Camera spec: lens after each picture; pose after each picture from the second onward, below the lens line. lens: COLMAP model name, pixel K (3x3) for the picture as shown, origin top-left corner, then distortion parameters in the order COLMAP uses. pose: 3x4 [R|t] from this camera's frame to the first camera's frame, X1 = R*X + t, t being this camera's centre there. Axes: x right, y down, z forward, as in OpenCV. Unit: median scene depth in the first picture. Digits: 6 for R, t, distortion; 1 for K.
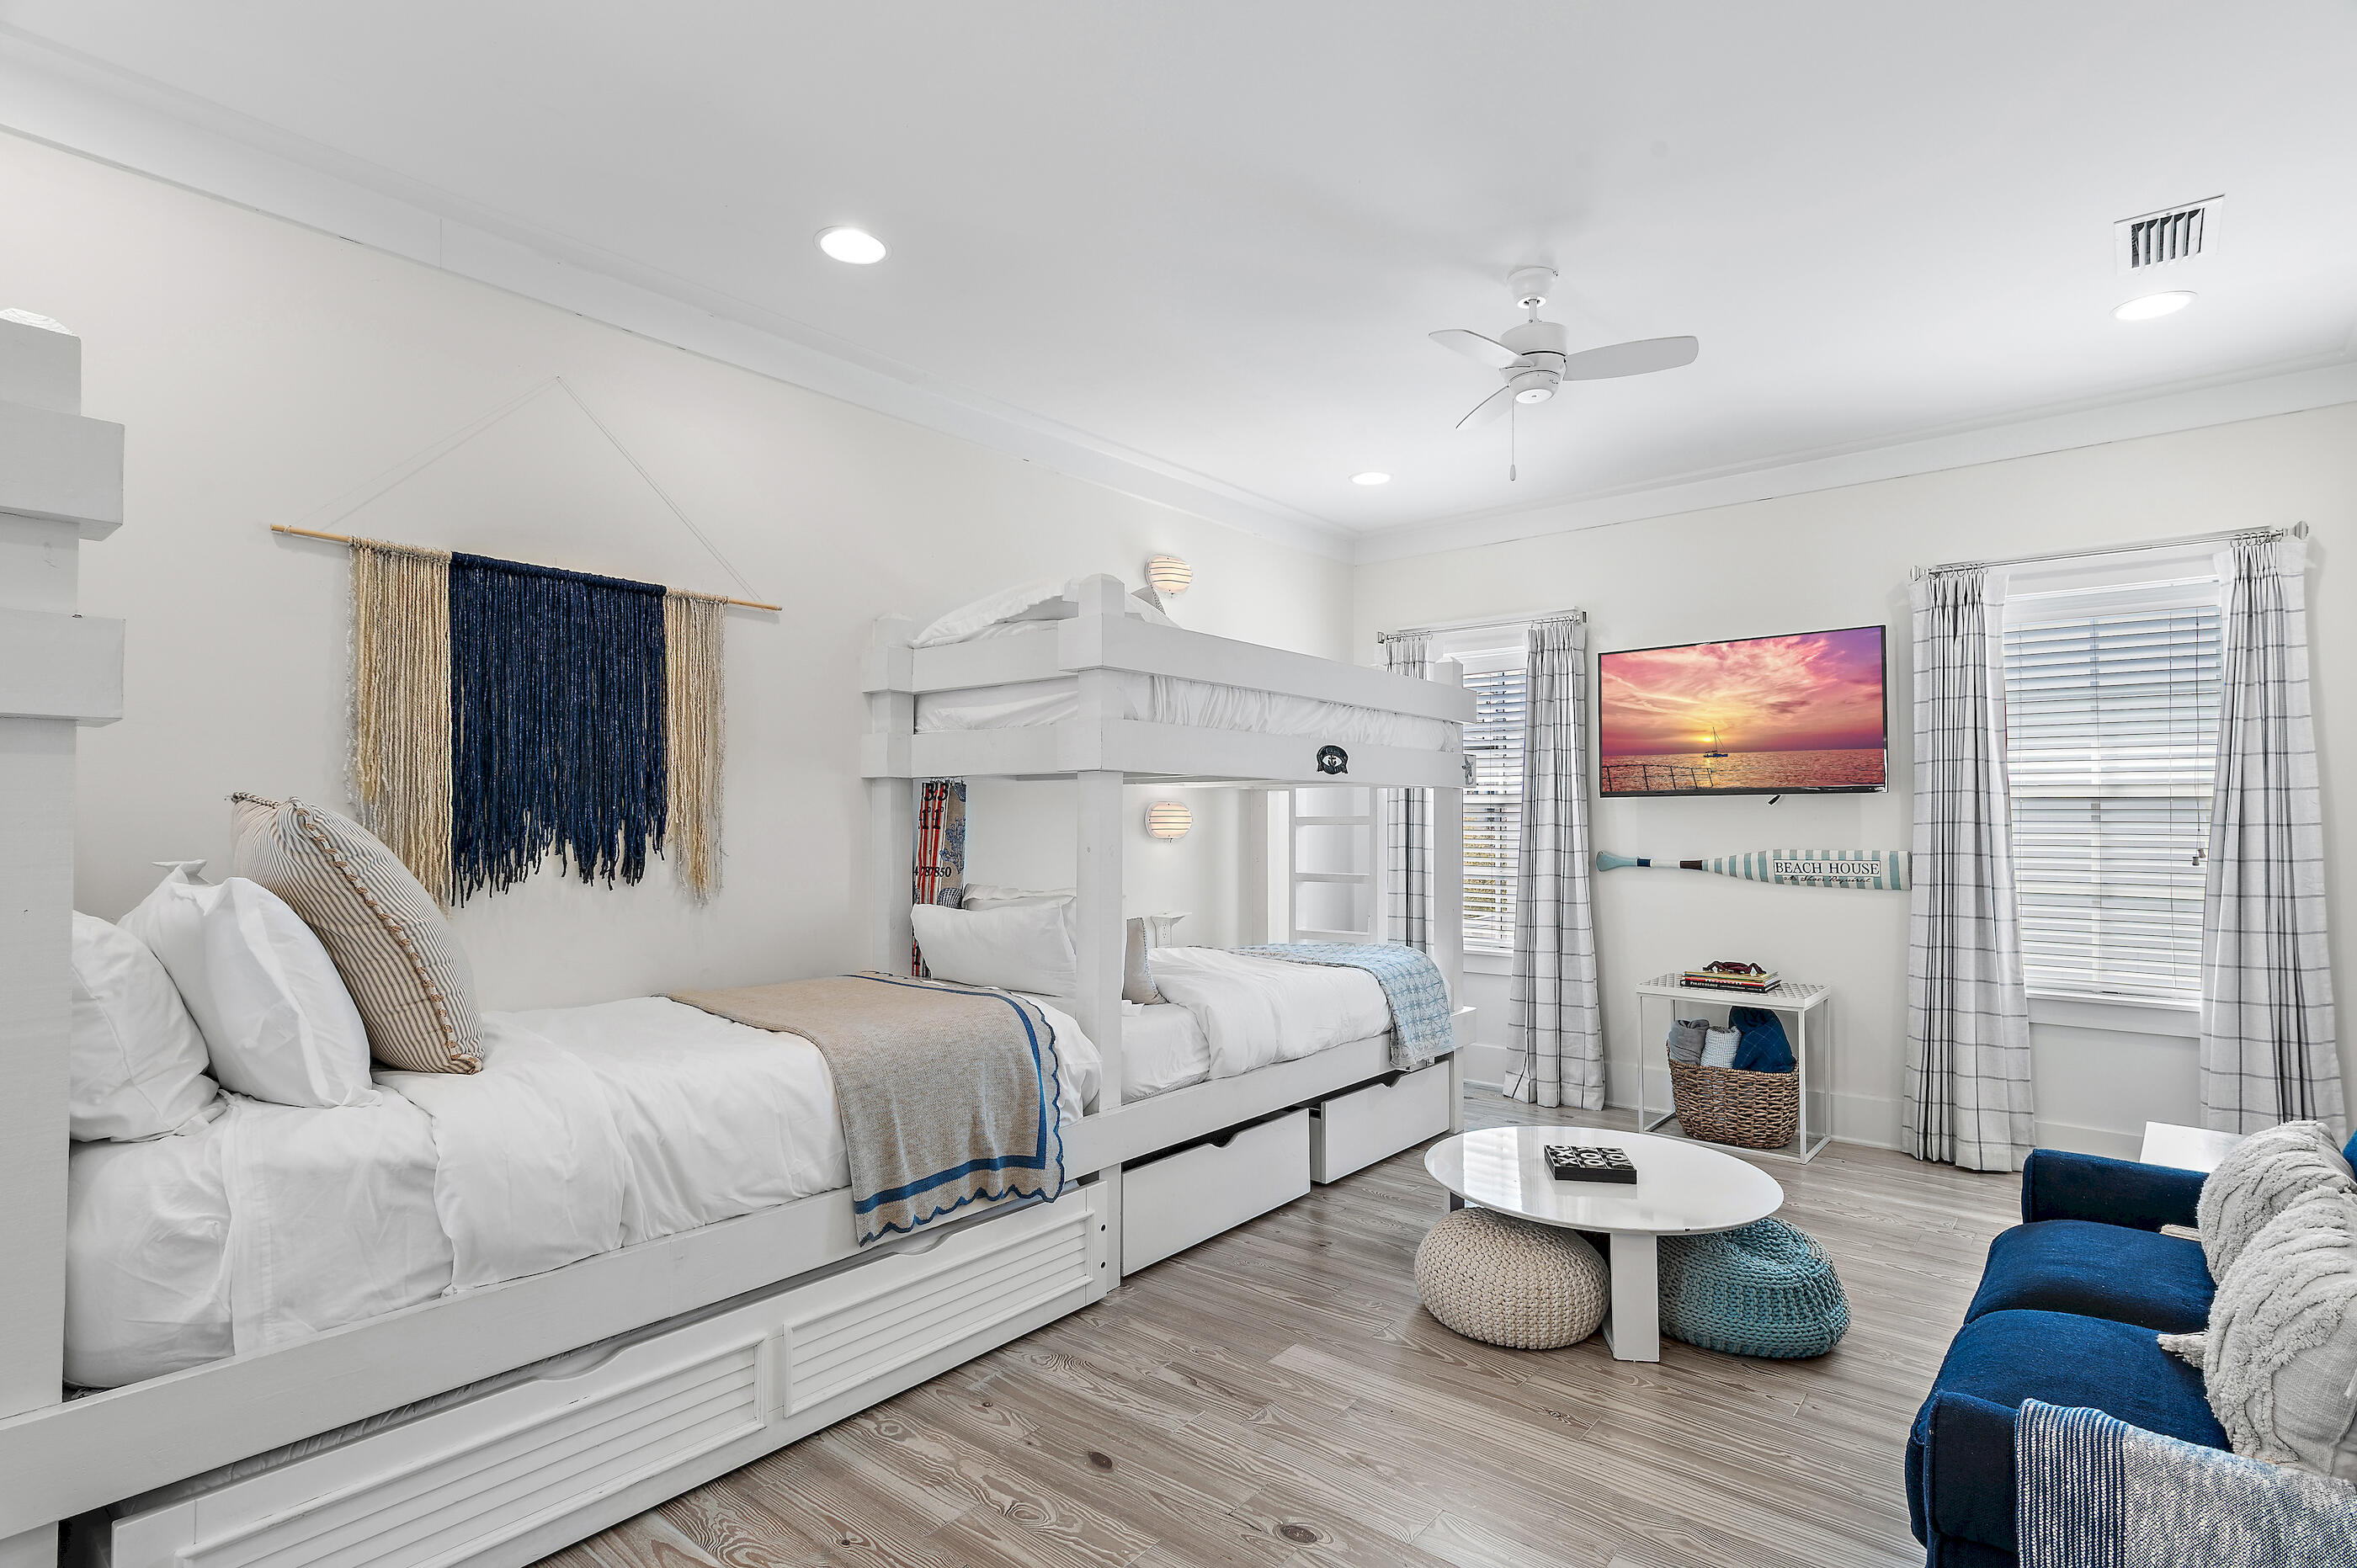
lens RADIAL K [[1142.3, 0, 1167.6], [0, 1142.3, 799.4], [0, 0, 1]] dist [0.004703, 0.003548]
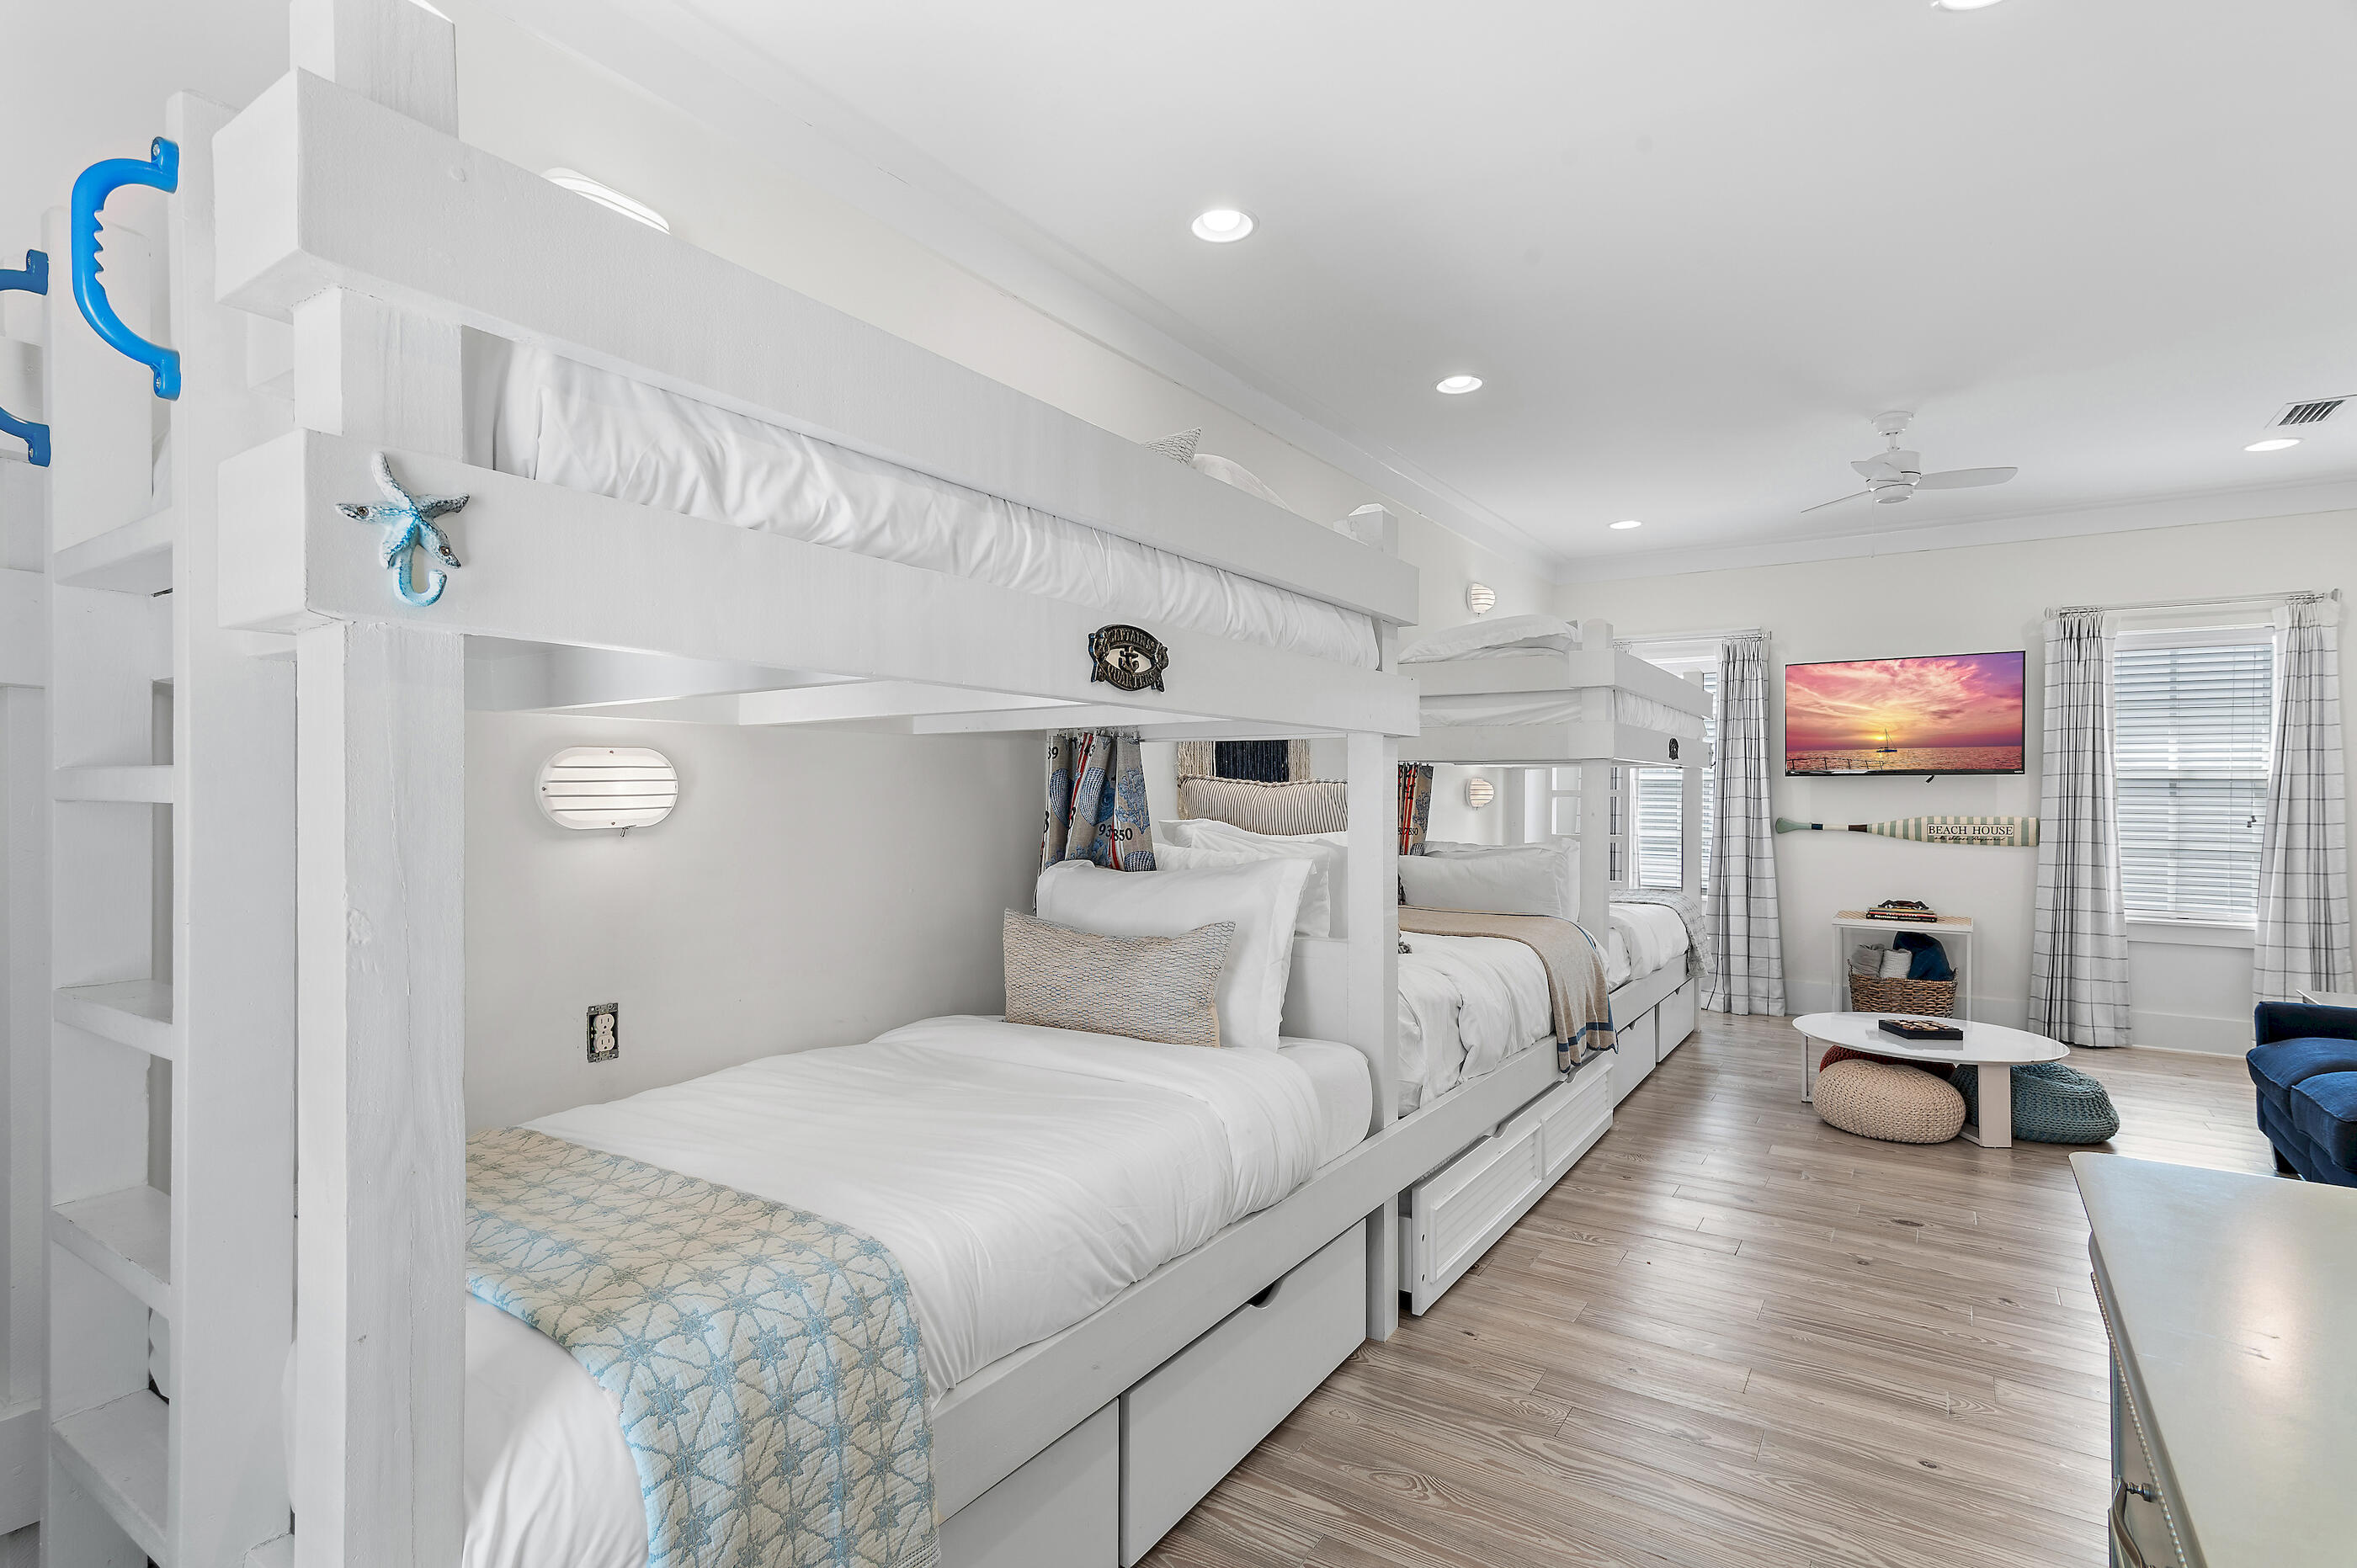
lens RADIAL K [[1142.3, 0, 1142.5], [0, 1142.3, 797.4], [0, 0, 1]] dist [0.004703, 0.003548]
pose [[0.995297, 0.003171, 0.096814, -0.551951], [-0.005664, 0.999659, 0.025484, -0.007656], [-0.096701, -0.025913, 0.994976, -0.256903]]
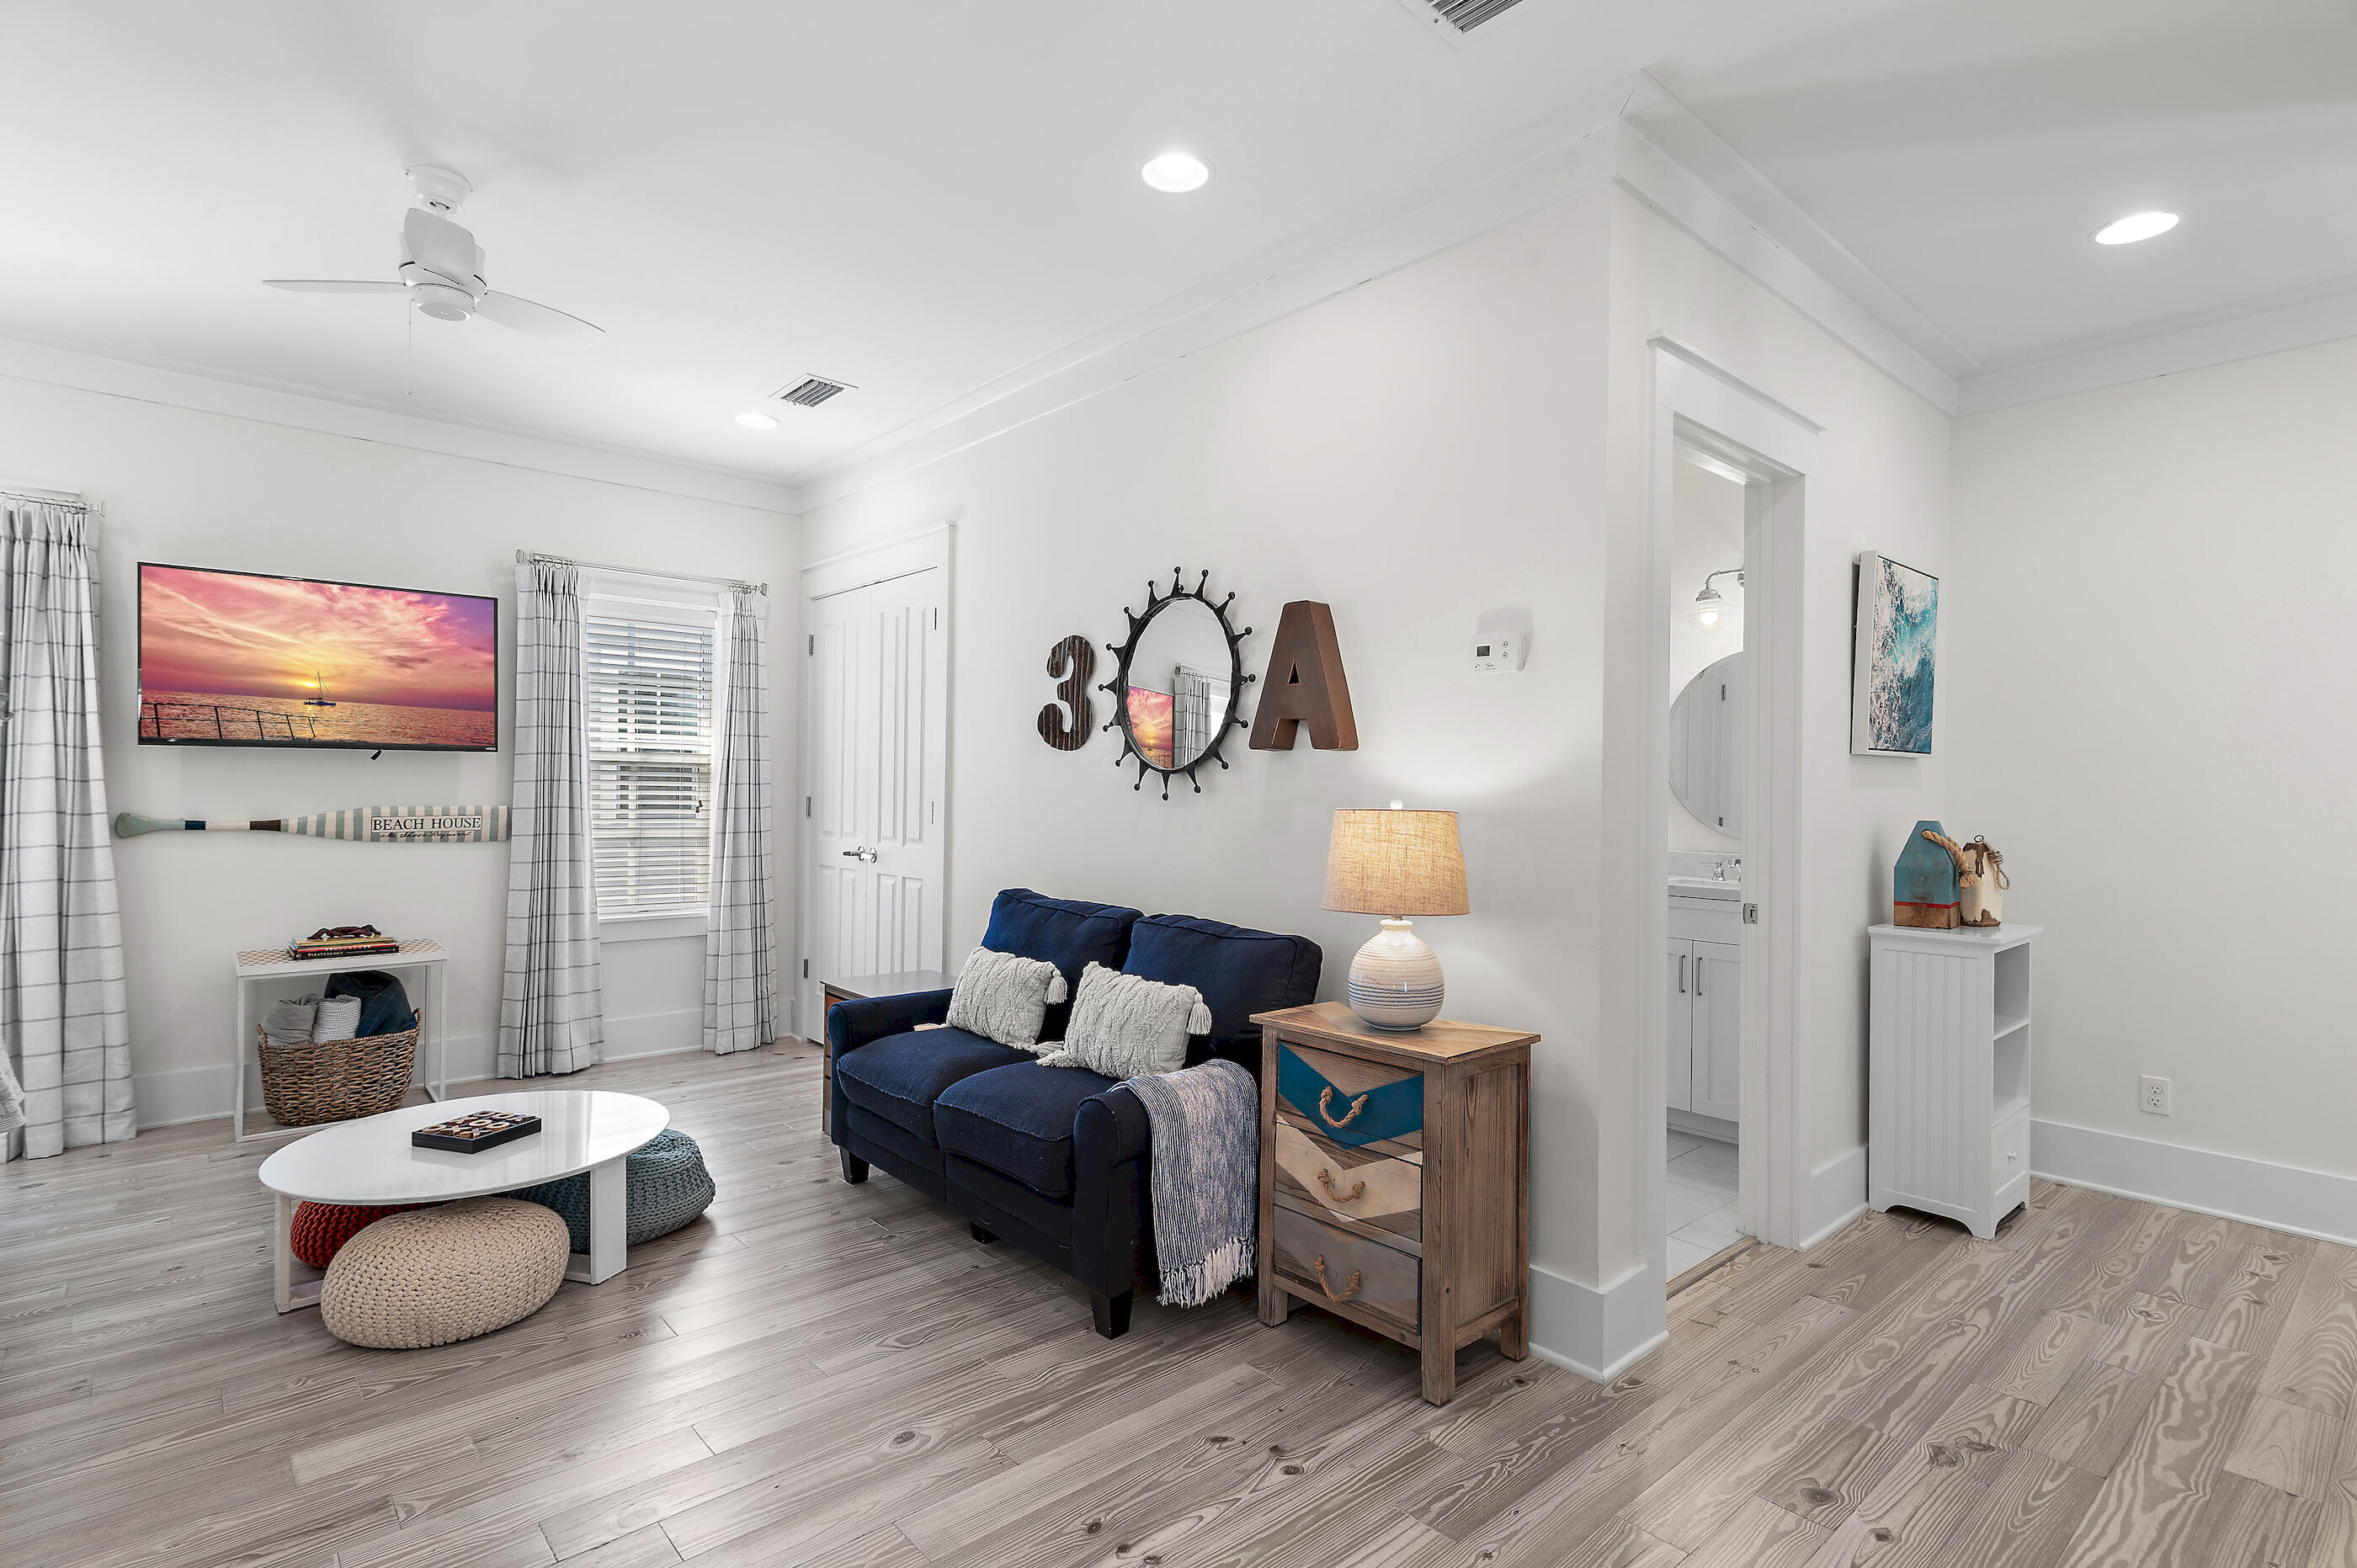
lens RADIAL K [[1142.3, 0, 1205.8], [0, 1142.3, 795.2], [0, 0, 1]] dist [0.004703, 0.003548]
pose [[0.123911, -0.006178, 0.992274, -0.373667], [-0.032572, 0.999416, 0.010290, 0.001484], [-0.991759, -0.033596, 0.123638, 0.197926]]
